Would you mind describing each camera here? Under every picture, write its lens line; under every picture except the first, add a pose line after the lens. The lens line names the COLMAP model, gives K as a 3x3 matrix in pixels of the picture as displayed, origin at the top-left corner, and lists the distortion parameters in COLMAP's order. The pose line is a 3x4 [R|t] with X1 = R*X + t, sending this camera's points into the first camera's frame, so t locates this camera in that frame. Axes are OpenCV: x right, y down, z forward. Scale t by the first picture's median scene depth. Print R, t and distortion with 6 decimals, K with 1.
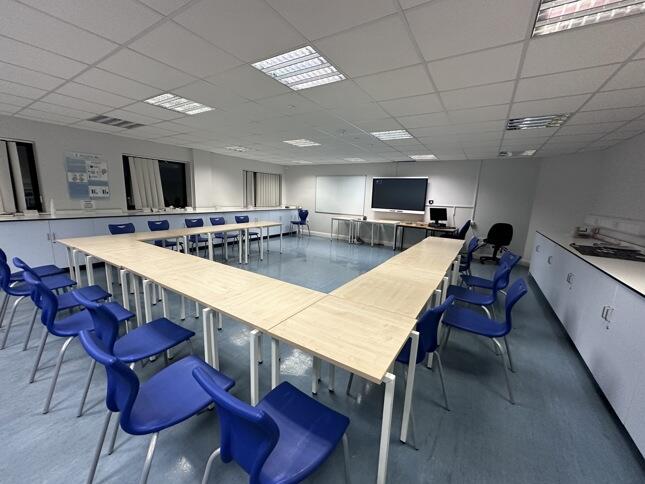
lens RADIAL K [[253.1, 0, 325.7], [0, 253.1, 241.9], [0, 0, 1]] dist [0.000807, 0.000142]
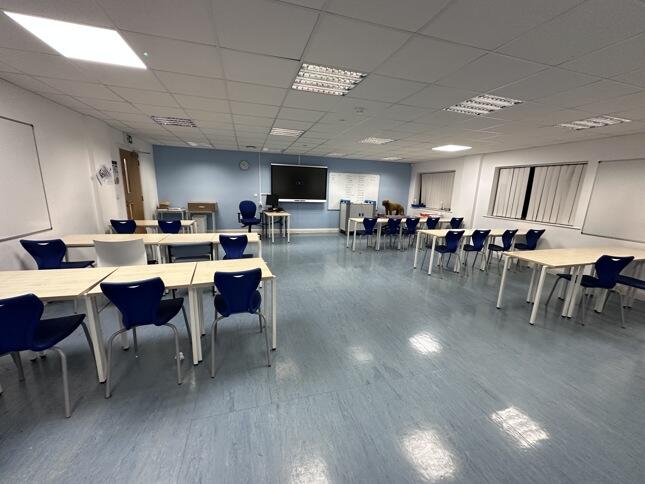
lens RADIAL K [[253.1, 0, 325.7], [0, 253.1, 241.9], [0, 0, 1]] dist [0.000807, 0.000142]
pose [[0.653672, -0.167152, 0.738087, -0.658234], [0.129438, 0.985625, 0.108577, -0.063817], [-0.745626, 0.024563, 0.665911, 0.249773]]
